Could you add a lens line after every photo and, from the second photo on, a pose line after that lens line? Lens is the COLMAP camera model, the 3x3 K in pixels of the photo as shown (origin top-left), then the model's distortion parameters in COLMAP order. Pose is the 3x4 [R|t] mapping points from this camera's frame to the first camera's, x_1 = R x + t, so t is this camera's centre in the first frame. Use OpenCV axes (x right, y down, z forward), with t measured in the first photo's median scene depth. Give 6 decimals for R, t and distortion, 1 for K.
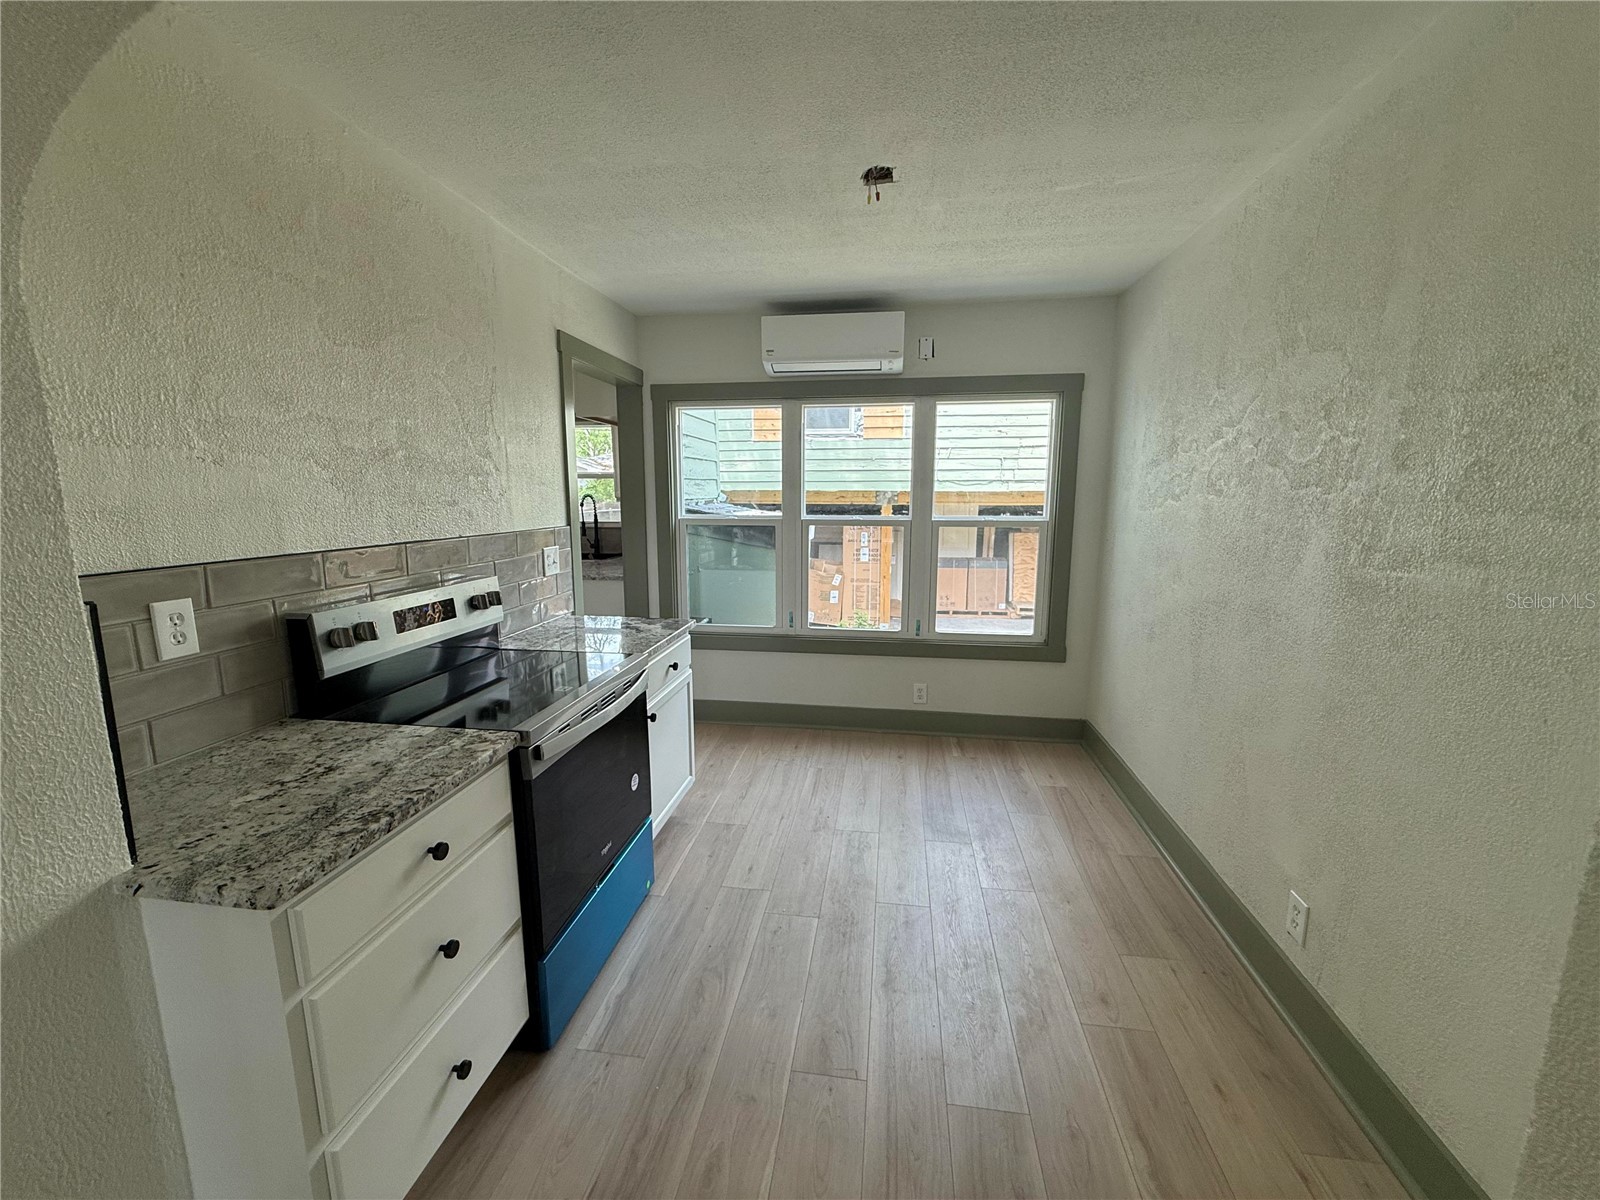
lens RADIAL K [[639.0, 0, 796.0], [0, 639.0, 597.5], [0, 0, 1]] dist [0.000503, -0.000020]
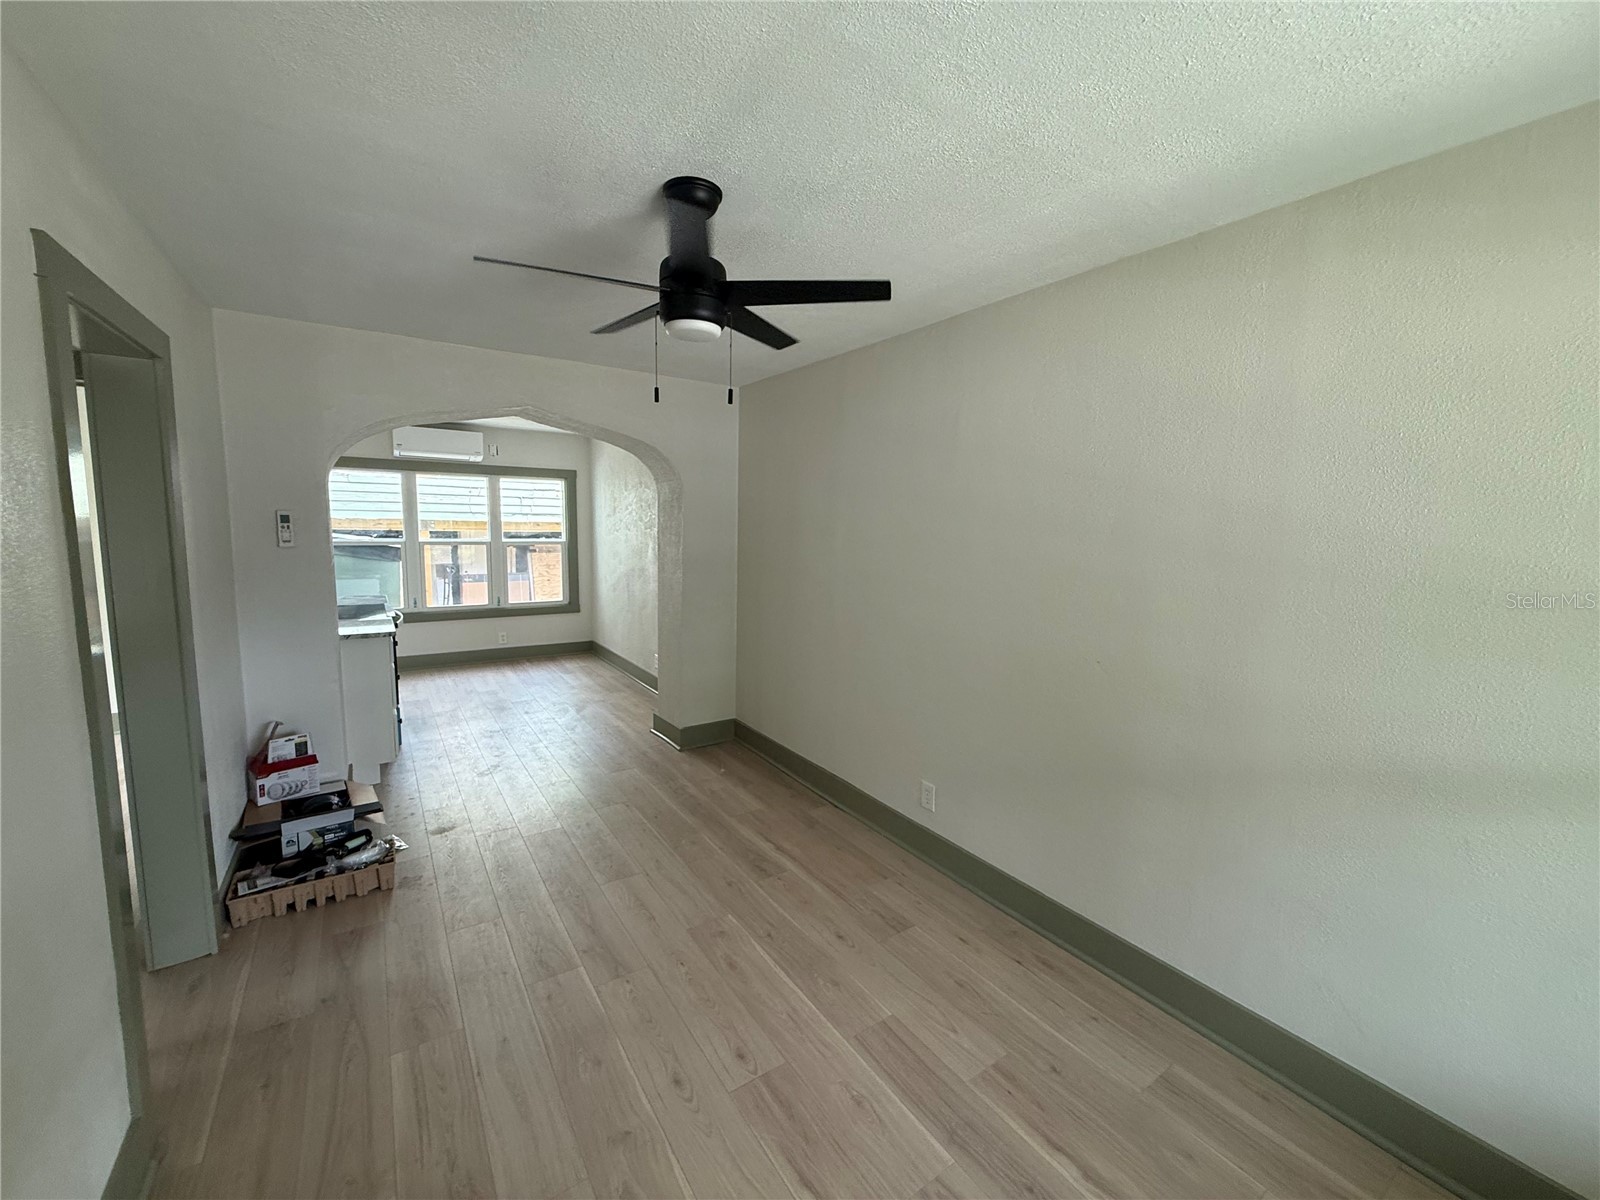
lens RADIAL K [[639.0, 0, 796.0], [0, 639.0, 597.5], [0, 0, 1]] dist [0.000503, -0.000020]
pose [[0.736980, -0.066012, 0.672683, -0.413291], [0.090539, 0.995892, -0.001463, 0.119143], [-0.669823, 0.061982, 0.739929, -0.915620]]
